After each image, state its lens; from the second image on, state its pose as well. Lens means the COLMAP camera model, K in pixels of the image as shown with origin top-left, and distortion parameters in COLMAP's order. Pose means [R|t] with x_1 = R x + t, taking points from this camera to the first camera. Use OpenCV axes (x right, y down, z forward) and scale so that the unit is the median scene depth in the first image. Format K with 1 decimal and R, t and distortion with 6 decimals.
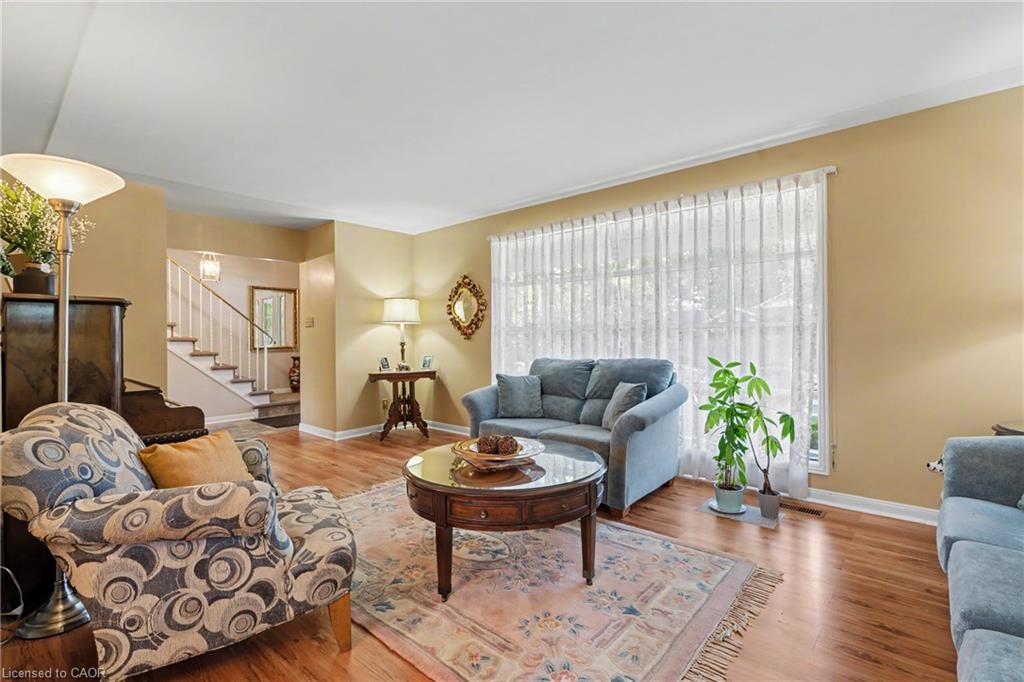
lens RADIAL K [[460.4, 0, 513.9], [0, 460.4, 339.7], [0, 0, 1]] dist [-0.002616, -0.000115]
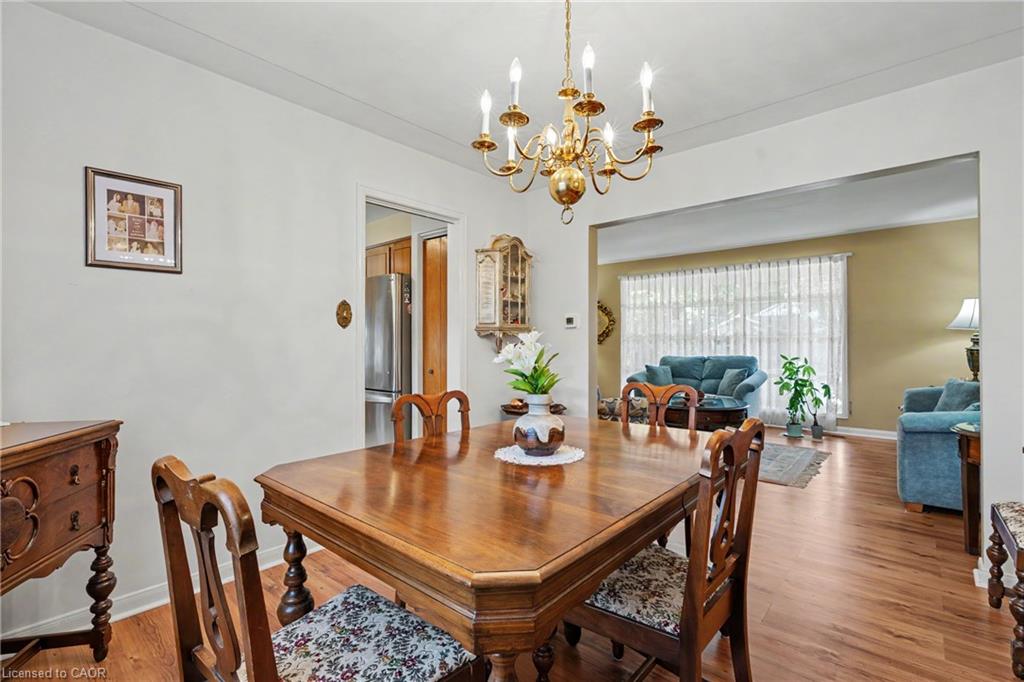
lens RADIAL K [[460.4, 0, 510.4], [0, 460.4, 341.1], [0, 0, 1]] dist [-0.002616, -0.000115]
pose [[0.999966, 0.008127, 0.001588, -0.638540], [-0.008113, 0.999930, -0.008589, 0.008766], [-0.001657, 0.008575, 0.999962, -0.801145]]
